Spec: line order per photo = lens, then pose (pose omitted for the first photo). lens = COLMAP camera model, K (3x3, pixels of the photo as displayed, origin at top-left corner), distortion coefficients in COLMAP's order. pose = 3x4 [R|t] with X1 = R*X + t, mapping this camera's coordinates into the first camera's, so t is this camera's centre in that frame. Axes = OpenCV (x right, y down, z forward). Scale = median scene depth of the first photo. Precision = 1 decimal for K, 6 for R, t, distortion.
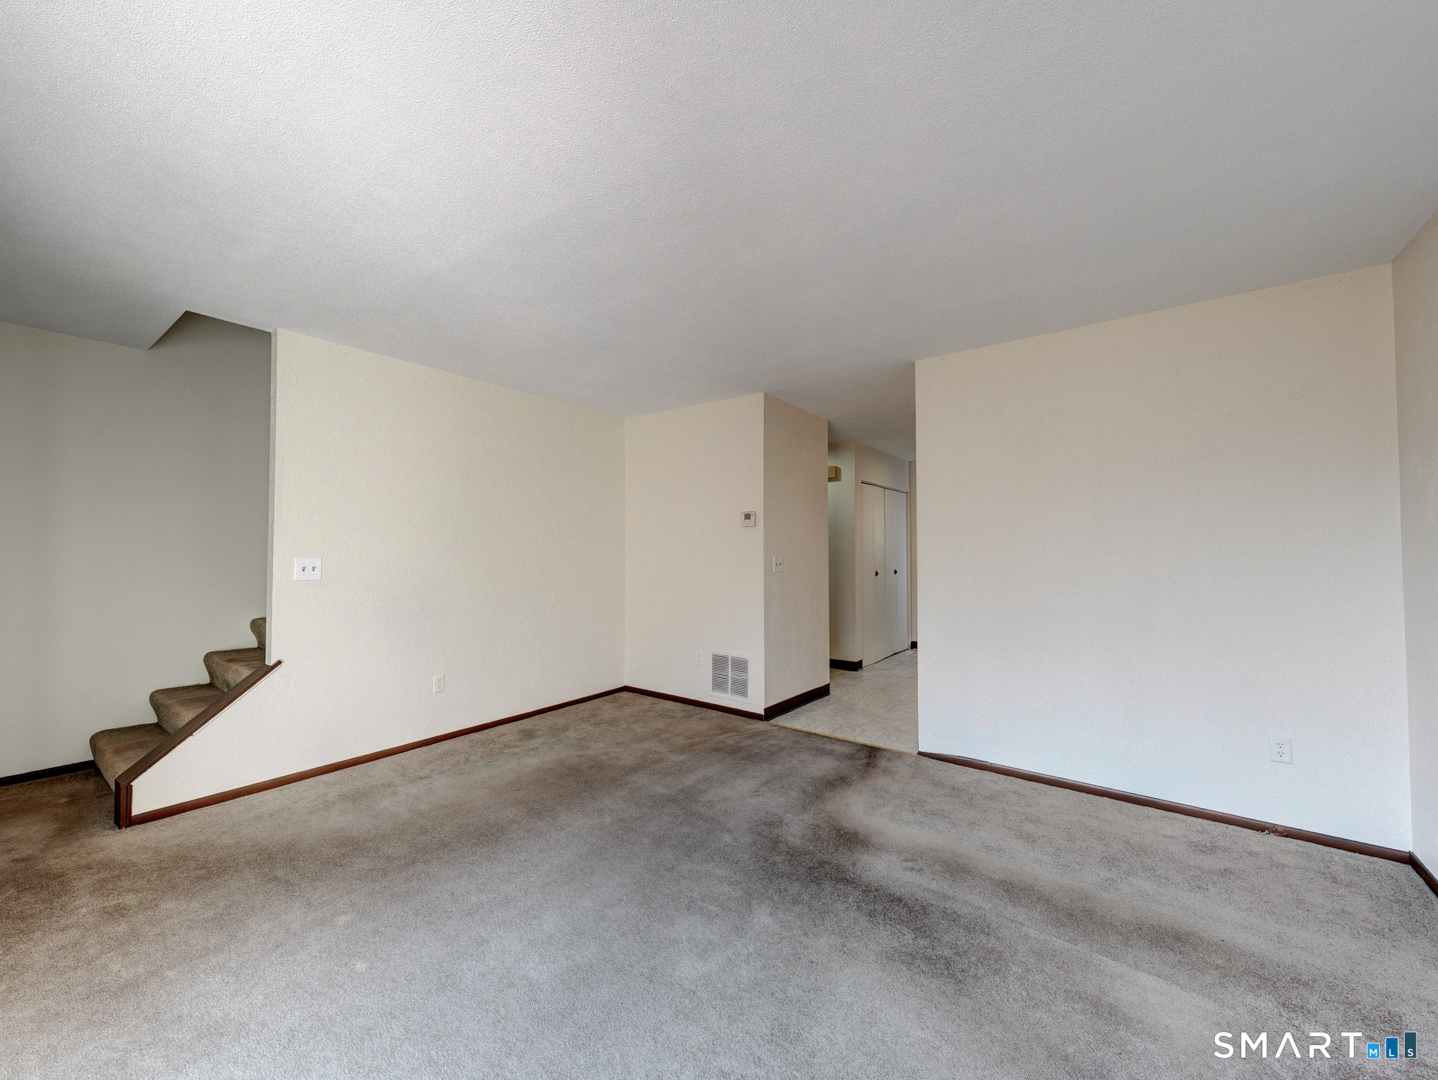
lens RADIAL K [[552.9, 0, 717.6], [0, 552.9, 534.3], [0, 0, 1]] dist [0.004000, -0.001351]
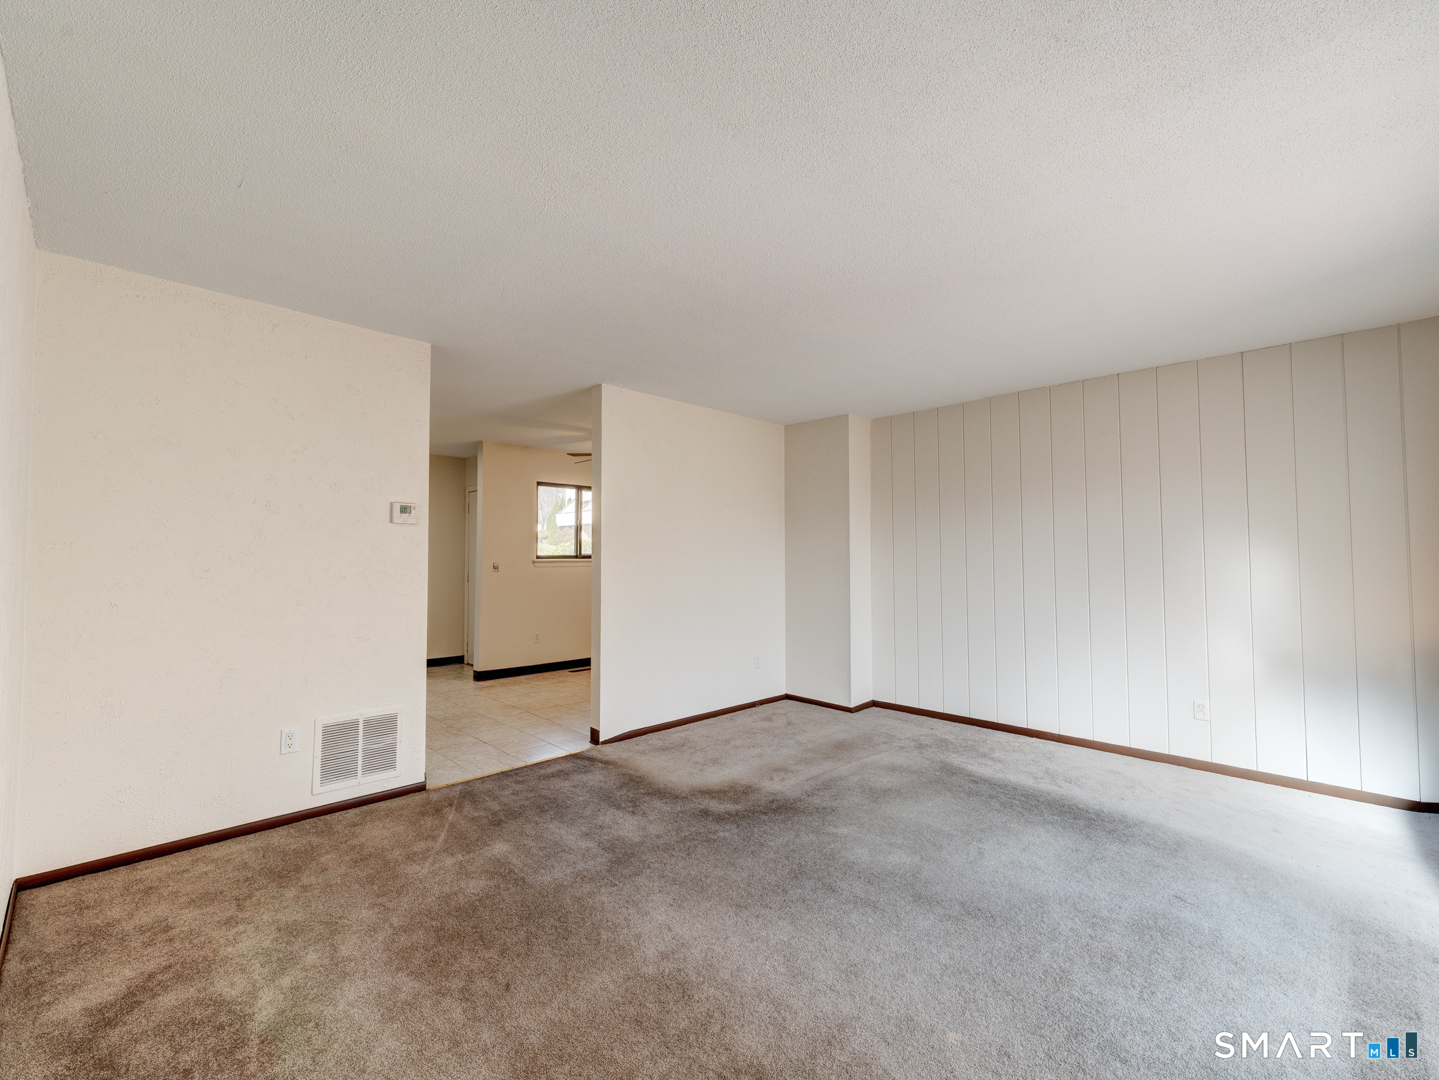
lens RADIAL K [[623.5, 0, 715.7], [0, 623.5, 534.3], [0, 0, 1]] dist [-0.000930, -0.000808]
pose [[0.156925, 0.030740, 0.987132, -0.823006], [-0.027000, 0.999275, -0.026826, 0.011989], [-0.987241, -0.022443, 0.157641, 0.596117]]
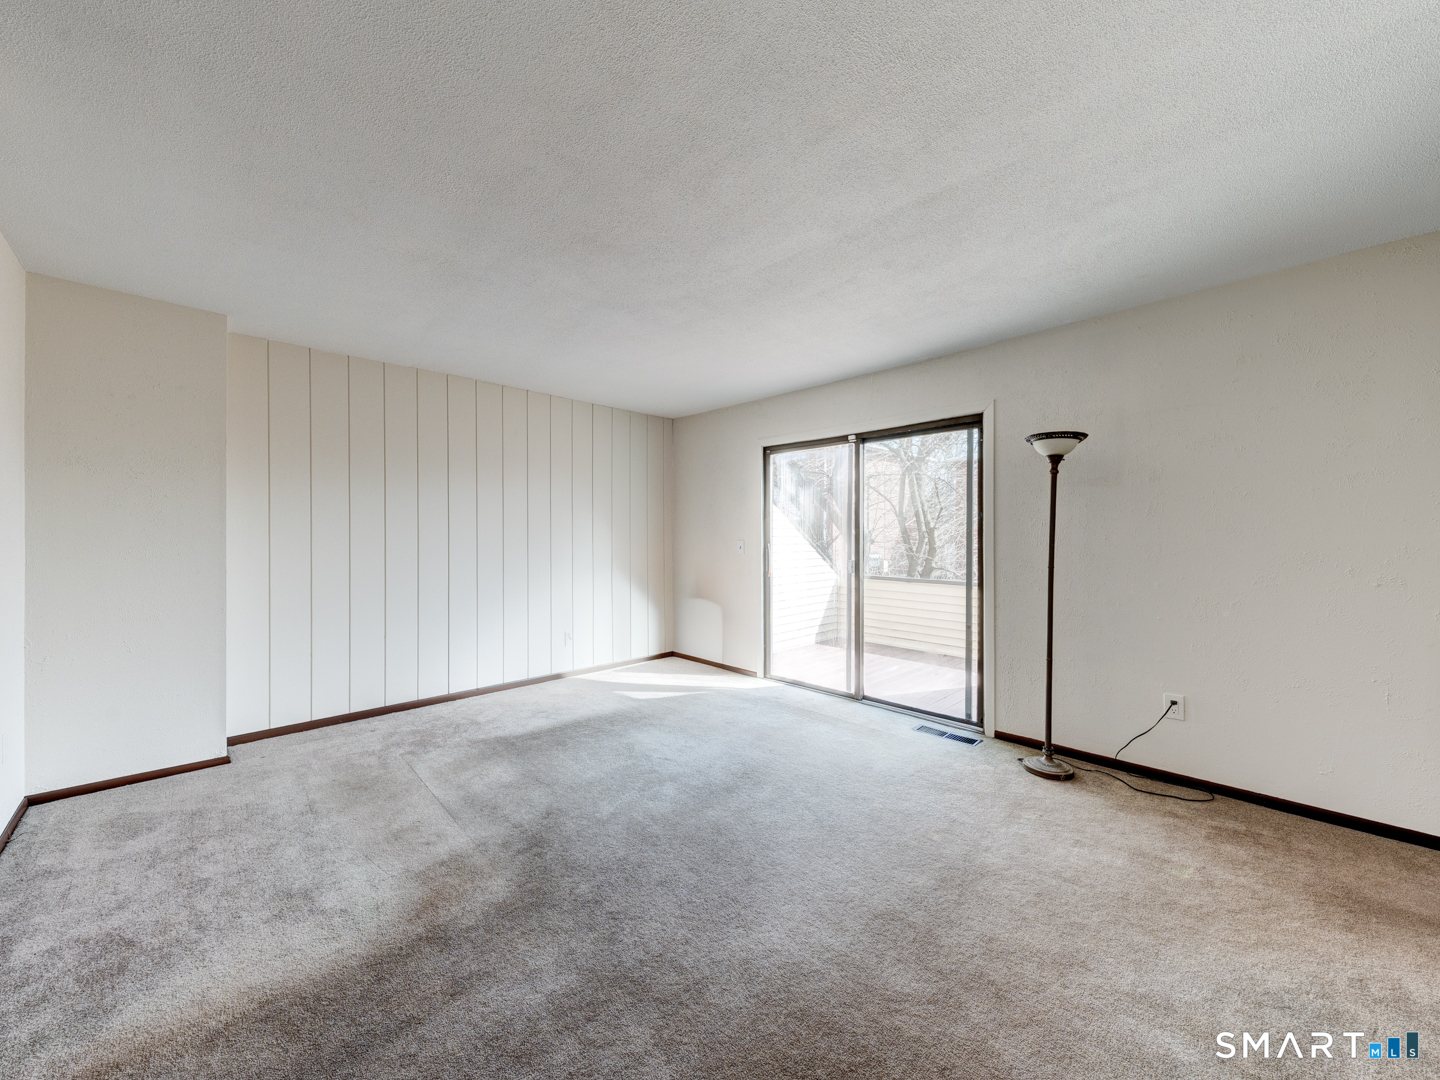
lens RADIAL K [[553.7, 0, 716.9], [0, 553.7, 538.4], [0, 0, 1]] dist [0.004000, -0.001351]
pose [[-0.988183, -0.002977, 0.153252, -0.209913], [-0.005748, 0.999828, -0.017640, 0.038984], [-0.153173, -0.018312, -0.988030, 1.255950]]
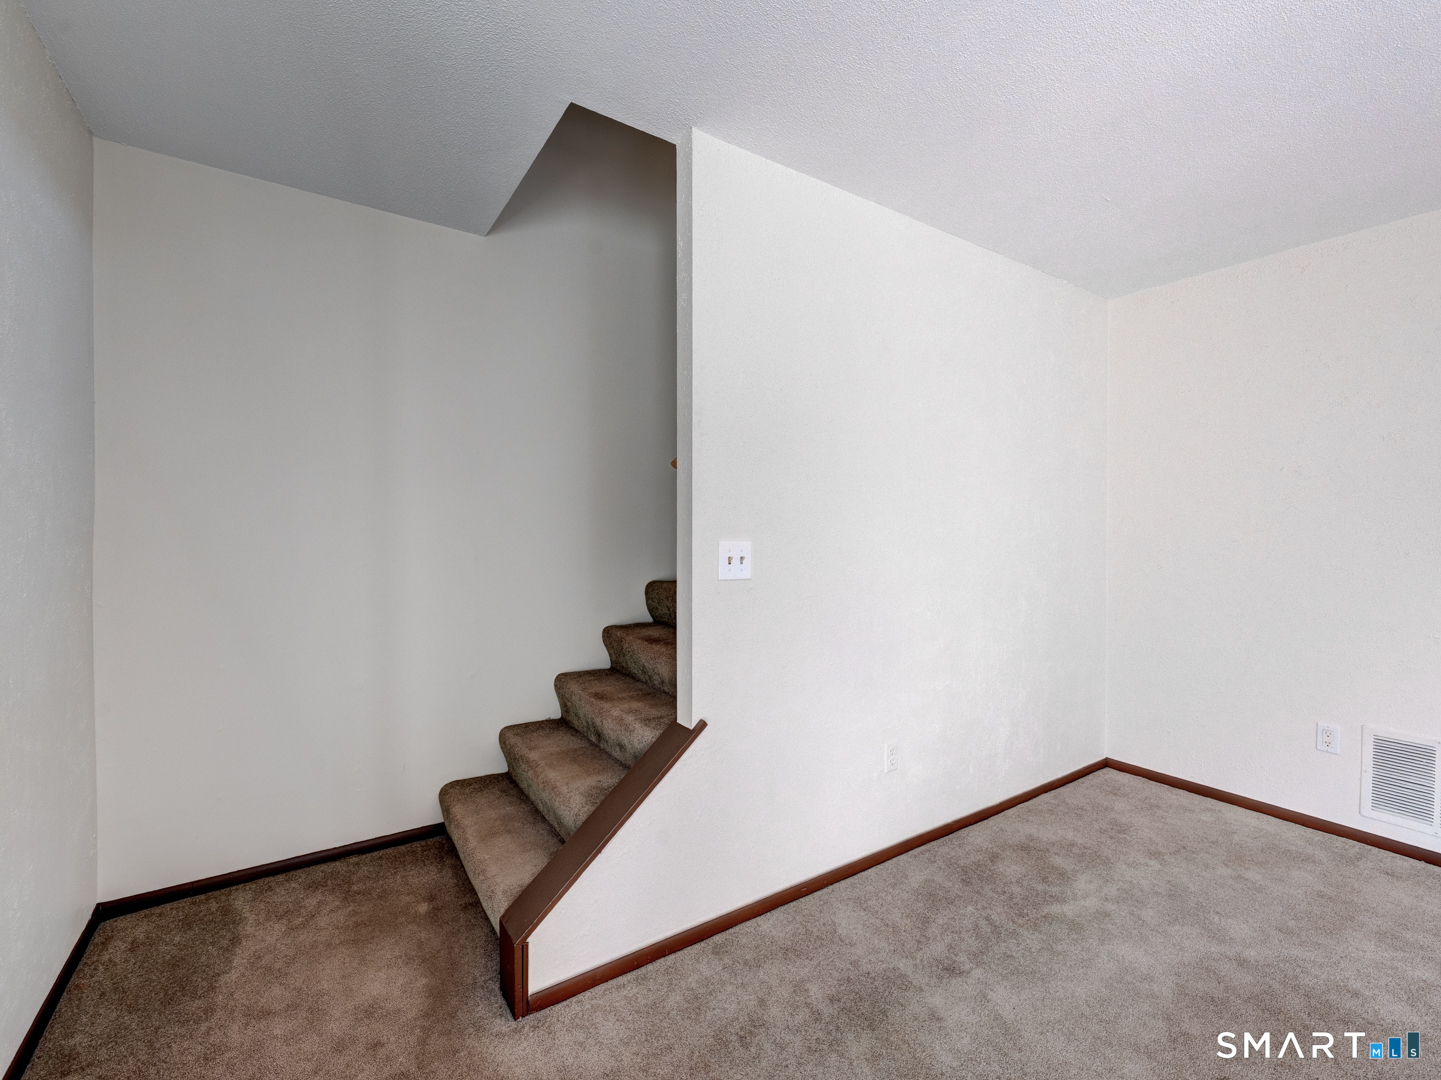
lens RADIAL K [[624.3, 0, 720.3], [0, 624.3, 532.7], [0, 0, 1]] dist [-0.000930, -0.000808]
pose [[0.938373, 0.003197, -0.345611, -0.478885], [0.008242, 0.999466, 0.031621, 0.012981], [0.345527, -0.032521, 0.937845, 0.355888]]
